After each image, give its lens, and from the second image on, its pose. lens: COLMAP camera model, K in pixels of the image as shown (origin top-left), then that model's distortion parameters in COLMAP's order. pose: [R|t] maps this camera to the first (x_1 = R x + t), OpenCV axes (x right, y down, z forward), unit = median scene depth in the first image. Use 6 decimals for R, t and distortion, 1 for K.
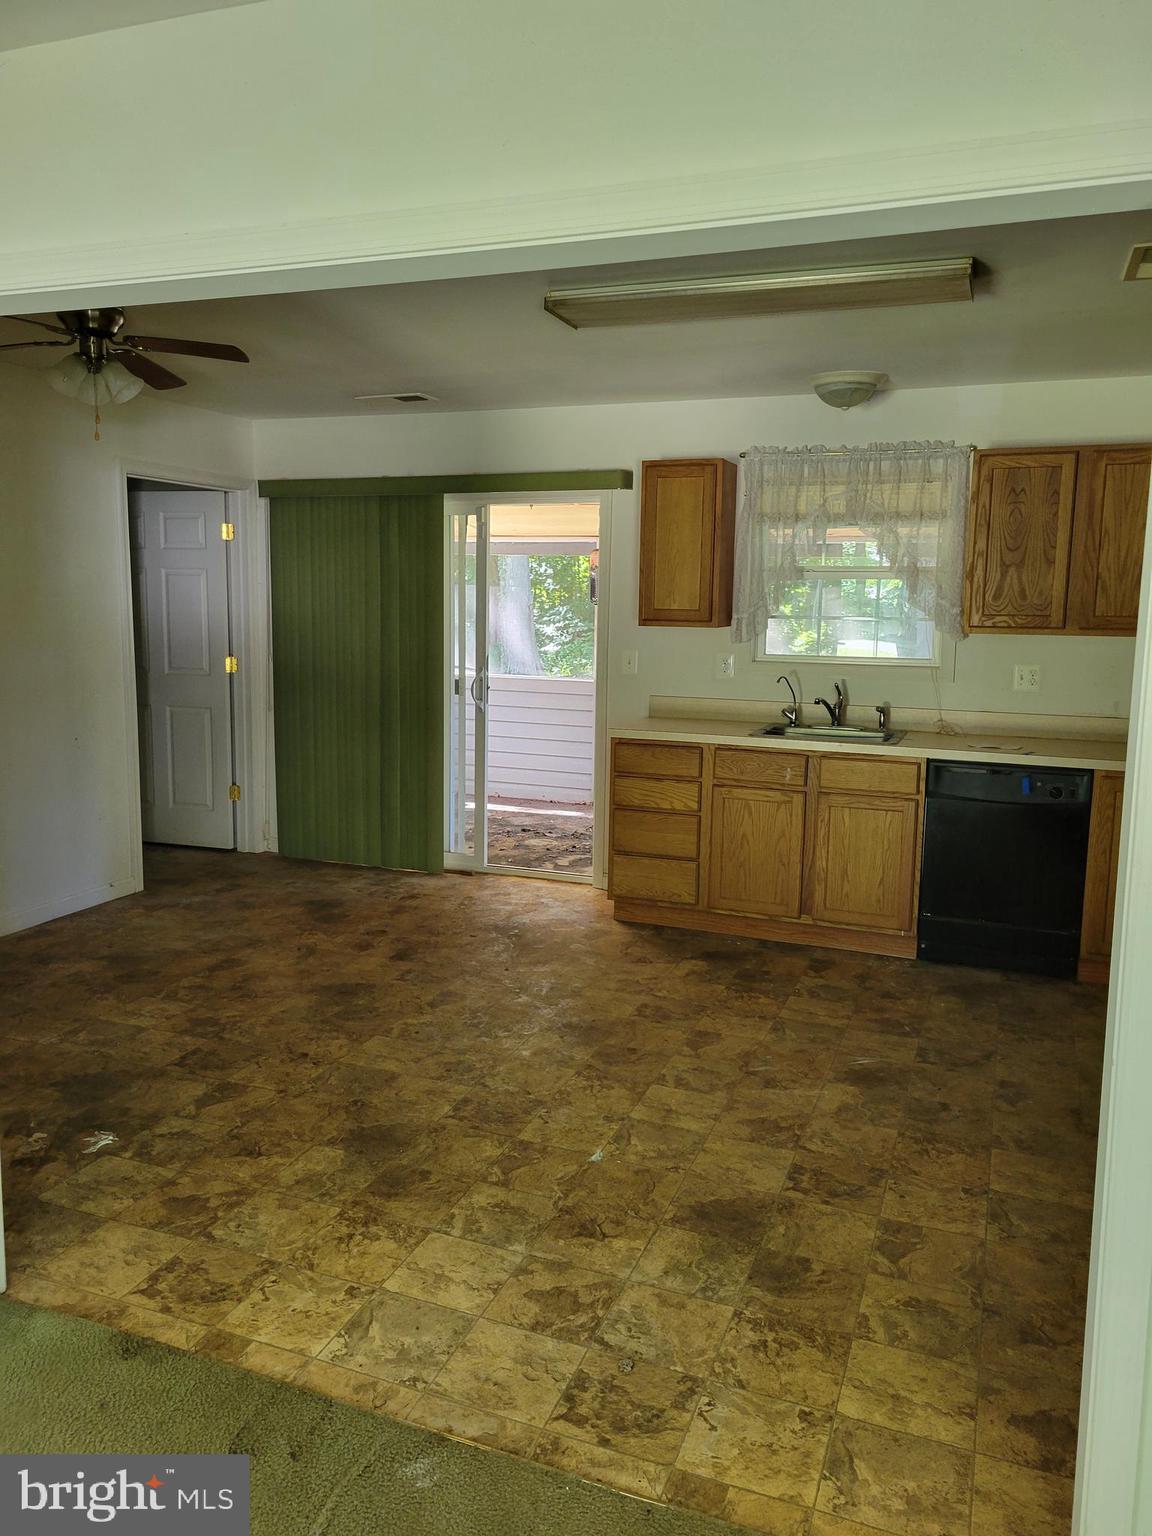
lens RADIAL K [[1167.2, 0, 562.4], [0, 1167.2, 768.1], [0, 0, 1]] dist [0.049740, -0.047171]
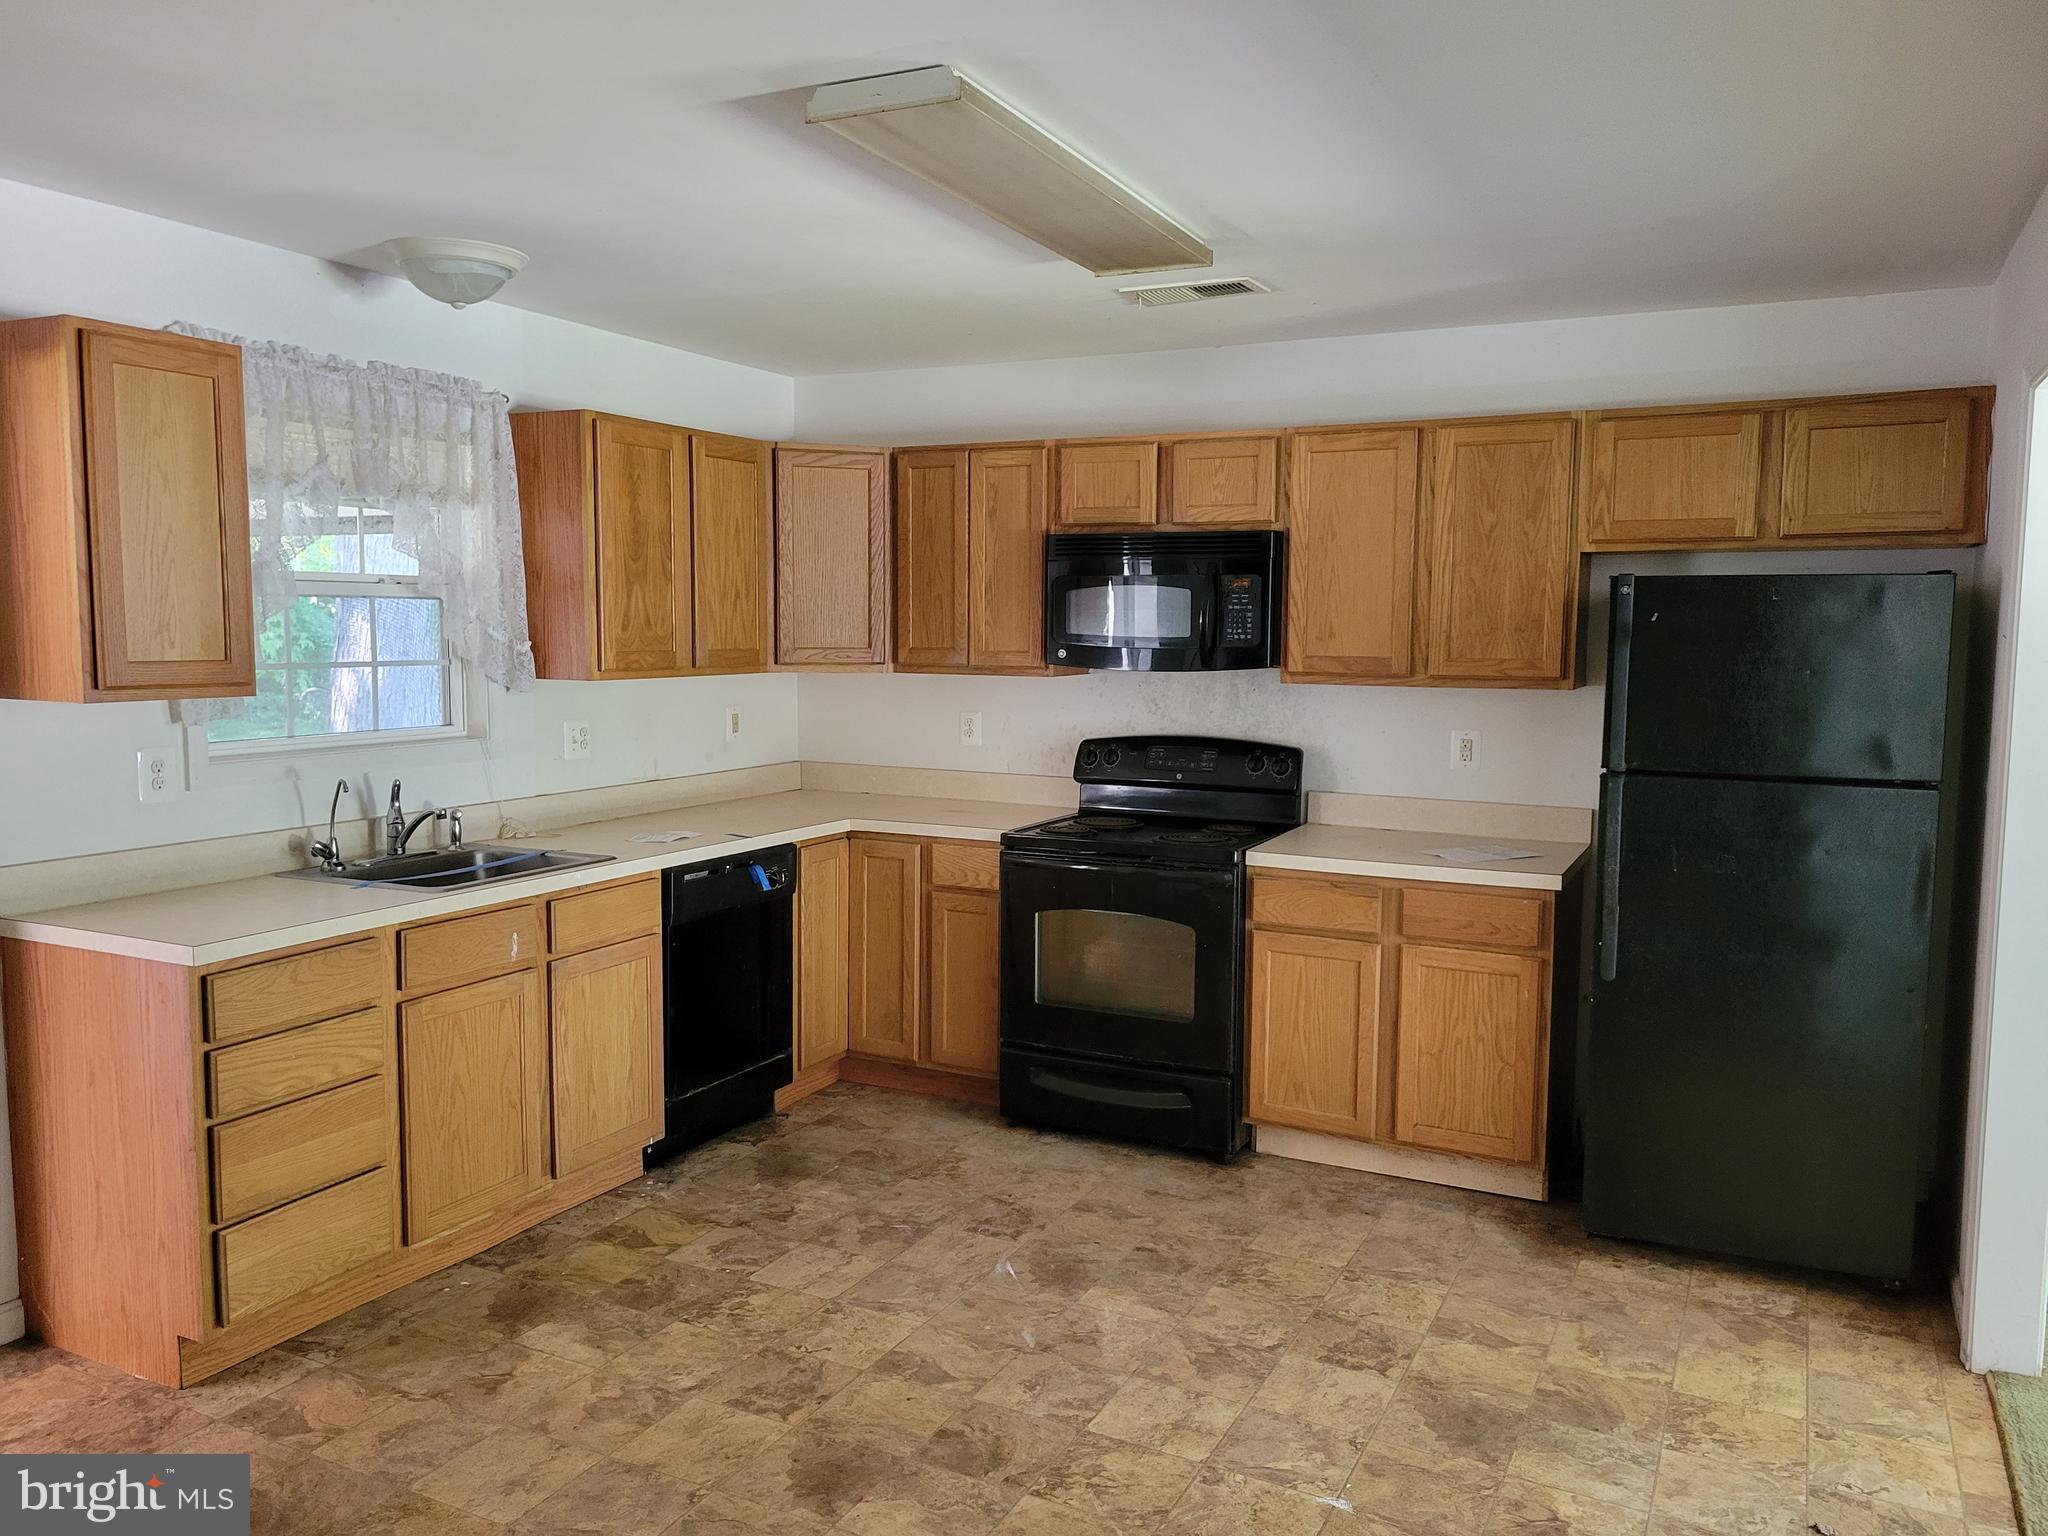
lens RADIAL K [[1556.2, 0, 1024.0], [0, 1556.2, 768.0], [0, 0, 1]] dist [0.049740, -0.047171]
pose [[0.085918, -0.112115, 0.989974, -0.756736], [0.144325, 0.984568, 0.098978, -0.169719], [-0.985793, 0.134374, 0.100773, 0.974931]]
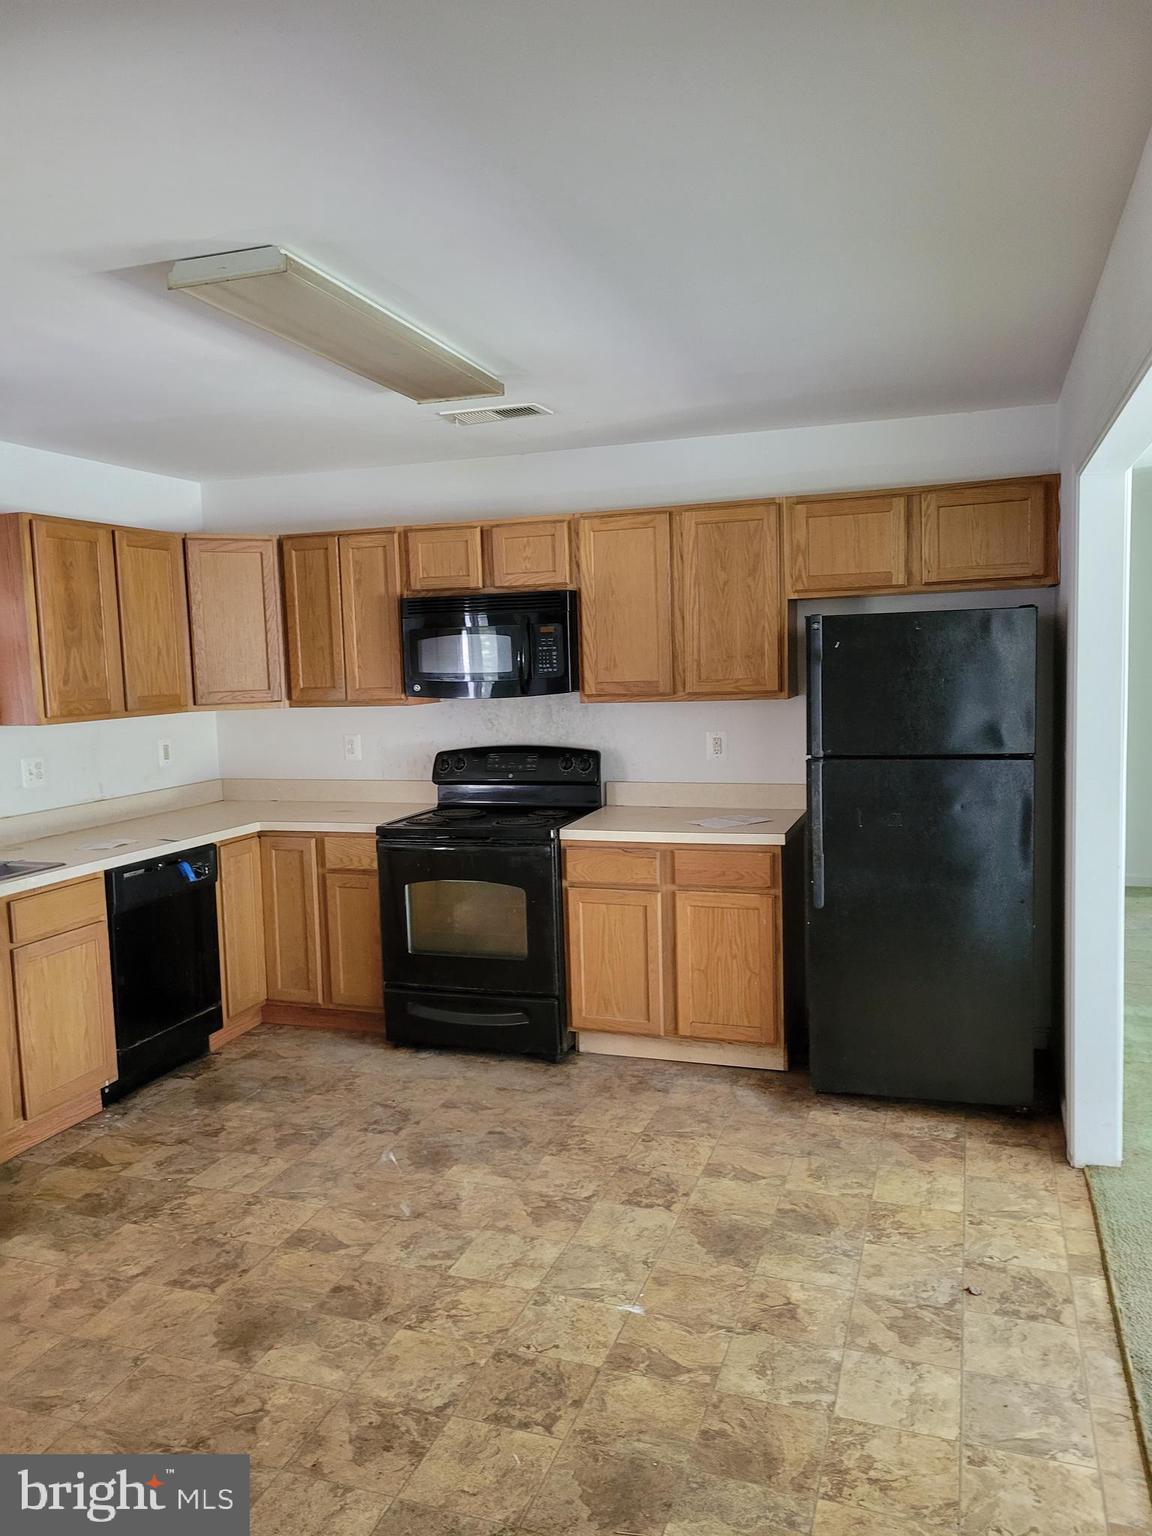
lens RADIAL K [[1167.2, 0, 562.4], [0, 1167.2, 768.1], [0, 0, 1]] dist [0.049740, -0.047171]
pose [[-0.041373, -0.113395, 0.992688, -0.753833], [0.181128, 0.976226, 0.119064, -0.168392], [-0.982589, 0.184730, -0.019851, 0.942990]]
